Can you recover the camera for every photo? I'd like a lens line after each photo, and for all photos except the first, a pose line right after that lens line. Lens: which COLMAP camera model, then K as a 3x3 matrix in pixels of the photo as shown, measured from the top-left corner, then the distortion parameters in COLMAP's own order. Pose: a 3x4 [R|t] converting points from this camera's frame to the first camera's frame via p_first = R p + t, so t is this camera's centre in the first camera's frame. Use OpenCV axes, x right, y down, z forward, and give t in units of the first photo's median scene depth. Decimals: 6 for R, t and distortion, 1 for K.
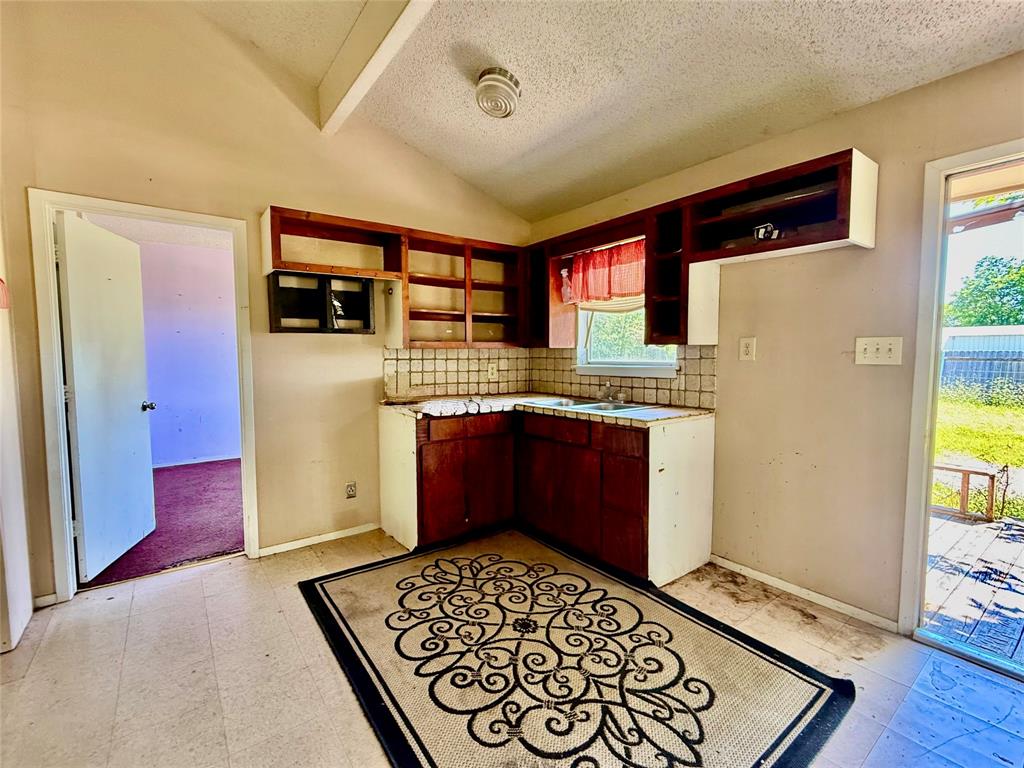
lens RADIAL K [[457.0, 0, 513.7], [0, 457.0, 382.5], [0, 0, 1]] dist [0.000401, 0.000159]
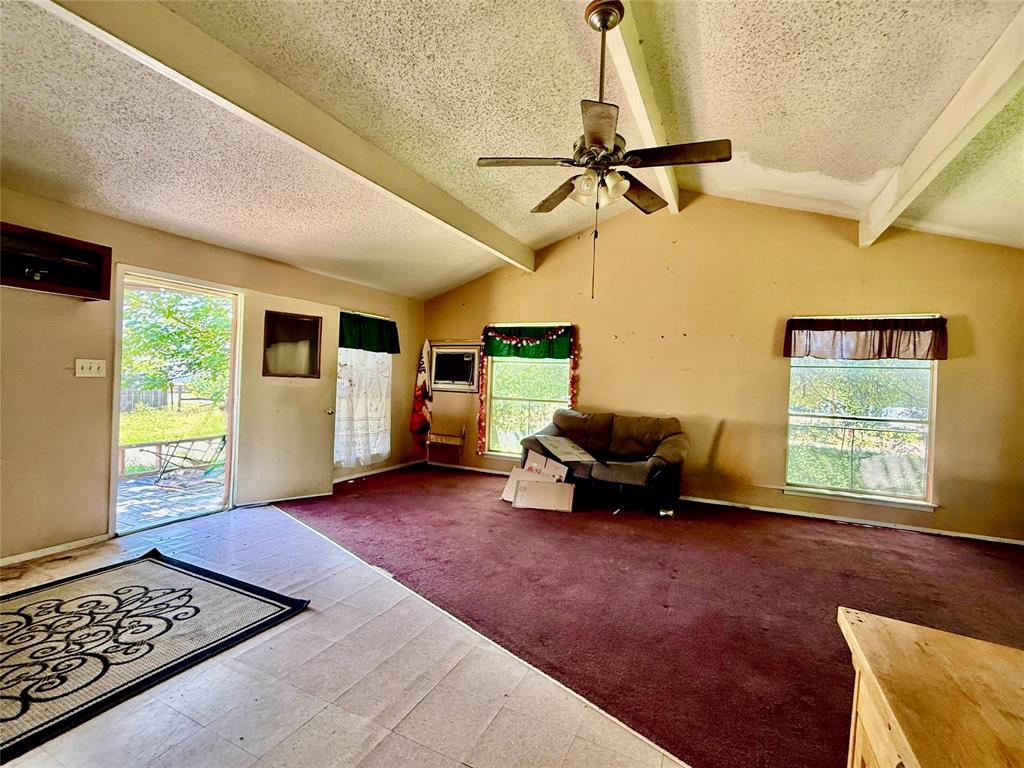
lens RADIAL K [[457.0, 0, 513.7], [0, 457.0, 382.5], [0, 0, 1]] dist [0.000401, 0.000159]
pose [[-0.461905, -0.020855, 0.886684, -0.991943], [0.026293, 0.998962, 0.037192, -0.031078], [-0.886540, 0.040493, -0.460877, 0.340305]]
